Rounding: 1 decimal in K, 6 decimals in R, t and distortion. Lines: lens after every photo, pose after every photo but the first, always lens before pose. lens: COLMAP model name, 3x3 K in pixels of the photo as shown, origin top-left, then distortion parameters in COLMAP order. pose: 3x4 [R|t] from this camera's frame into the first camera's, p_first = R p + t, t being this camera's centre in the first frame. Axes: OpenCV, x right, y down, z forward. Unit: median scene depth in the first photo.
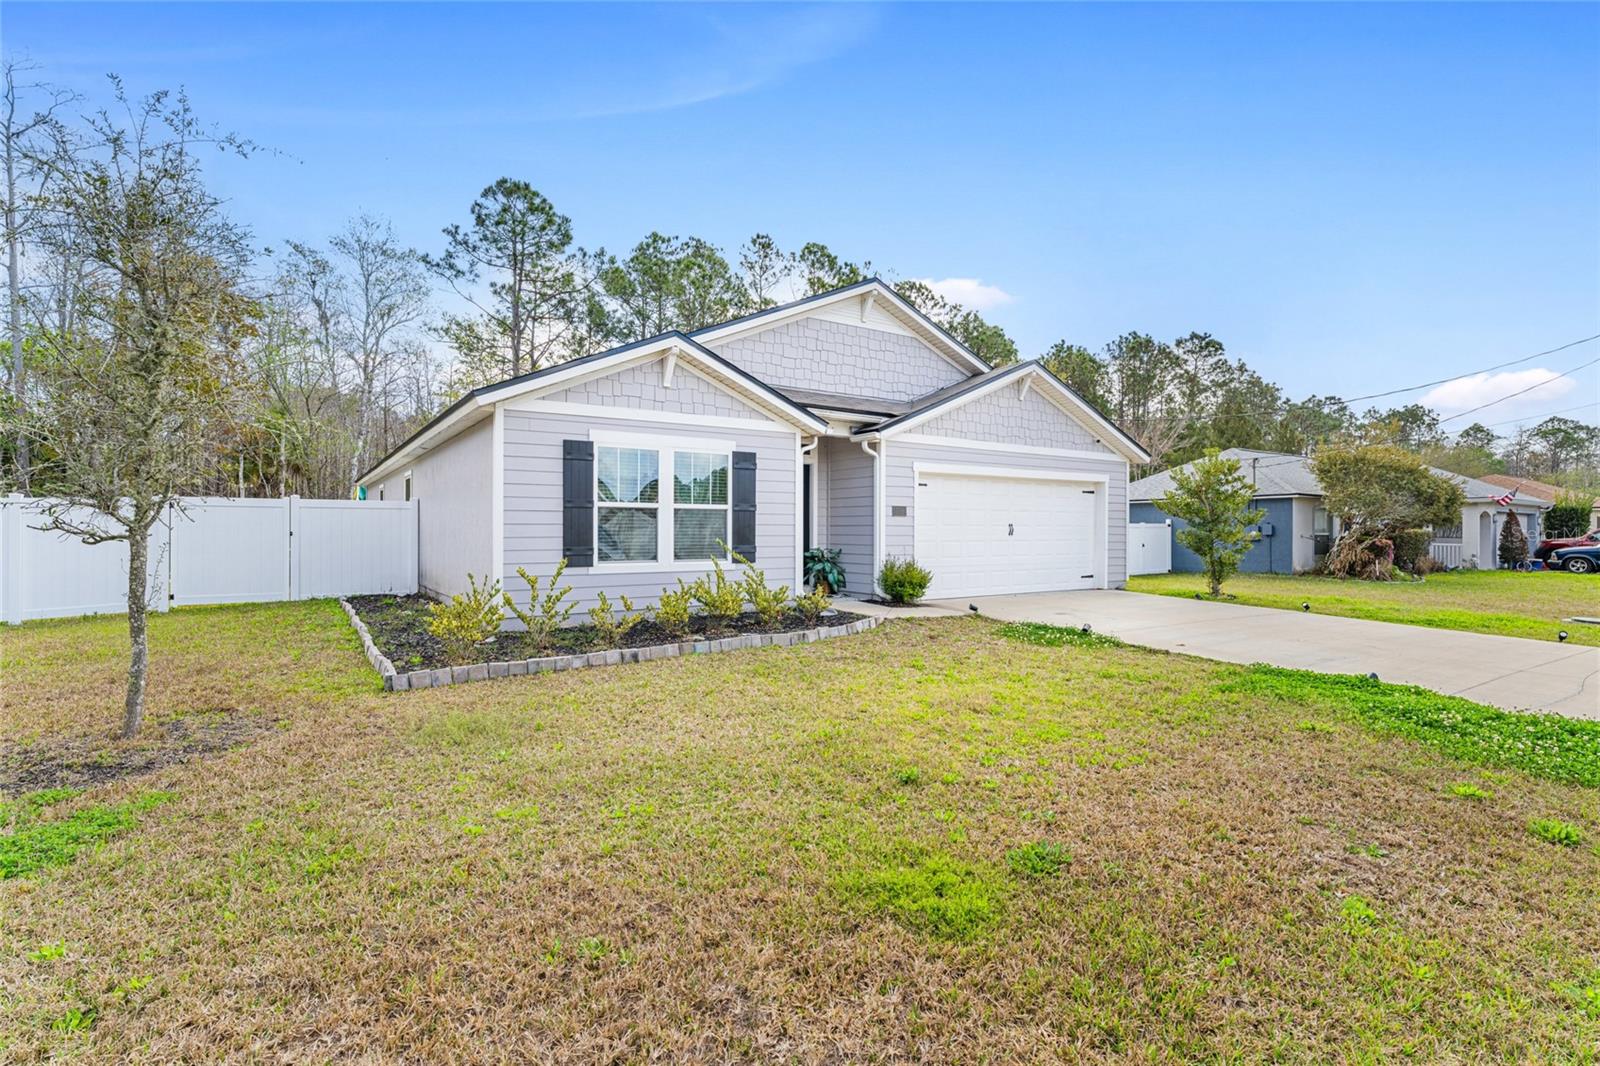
lens RADIAL K [[737.2, 0, 789.0], [0, 737.2, 534.5], [0, 0, 1]] dist [0.003731, 0.000475]
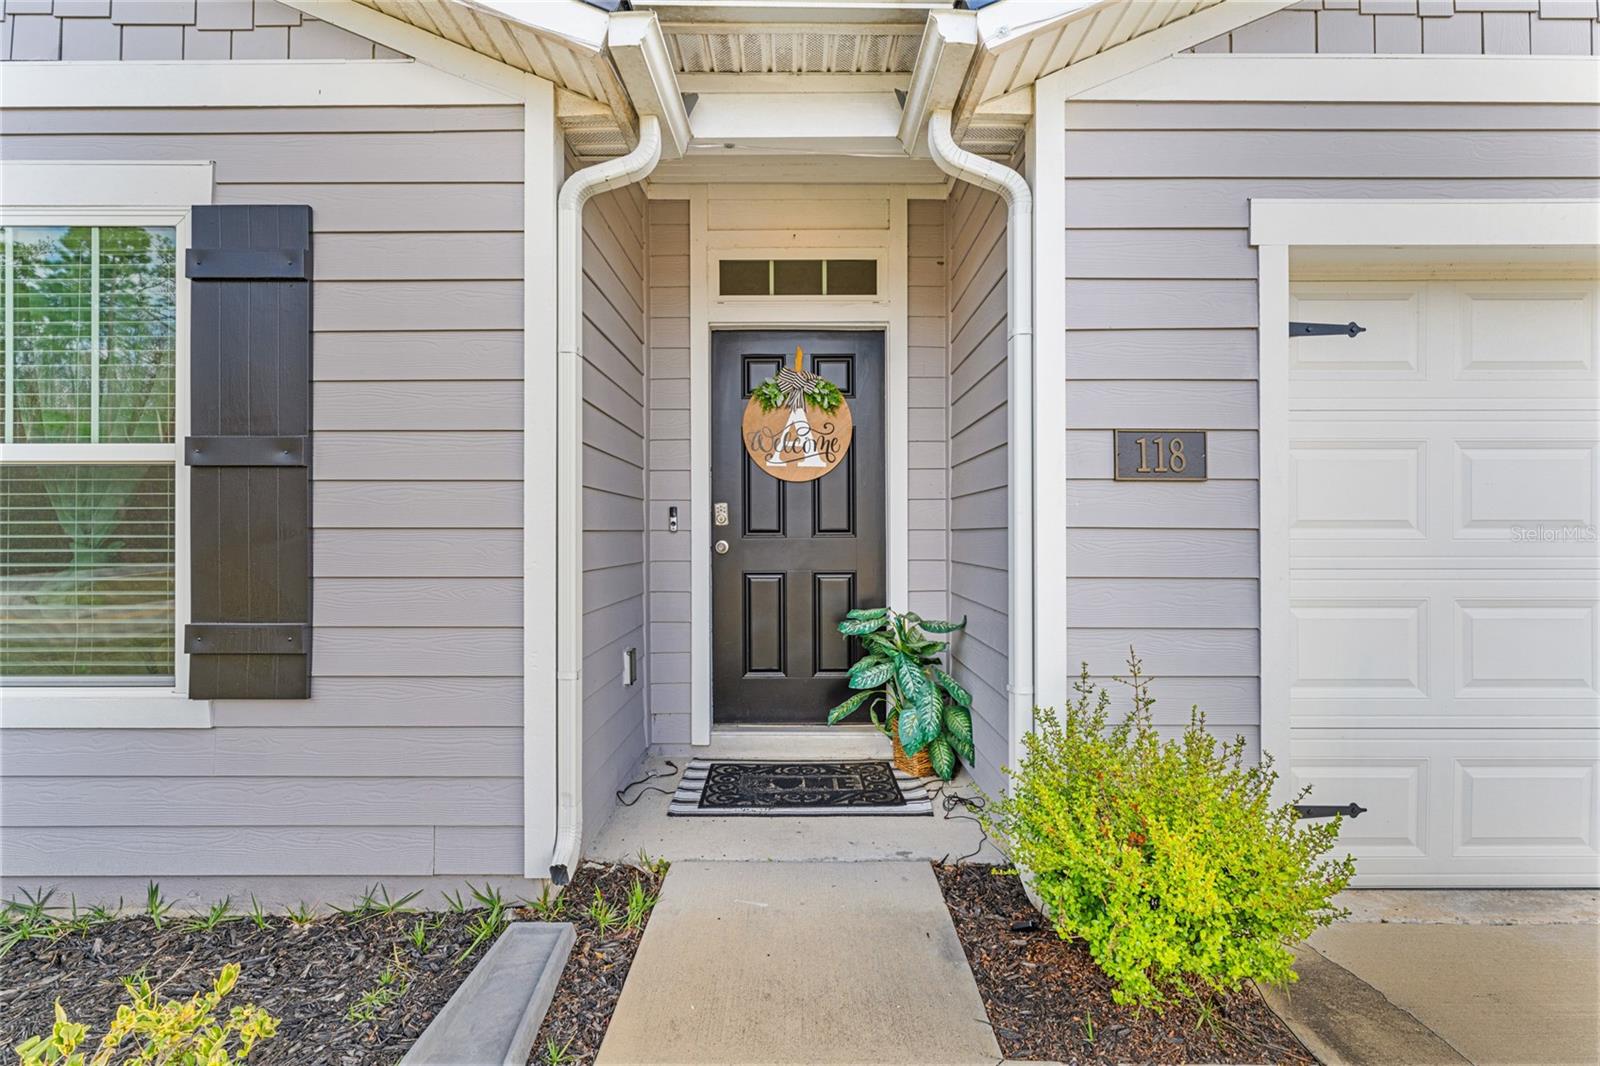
lens RADIAL K [[737.2, 0, 799.0], [0, 737.2, 529.2], [0, 0, 1]] dist [0.003731, 0.000475]
pose [[0.841219, -0.006905, -0.540650, 0.192373], [-0.001658, 0.999881, -0.015349, -0.009723], [0.540691, 0.013808, 0.841108, 0.861845]]
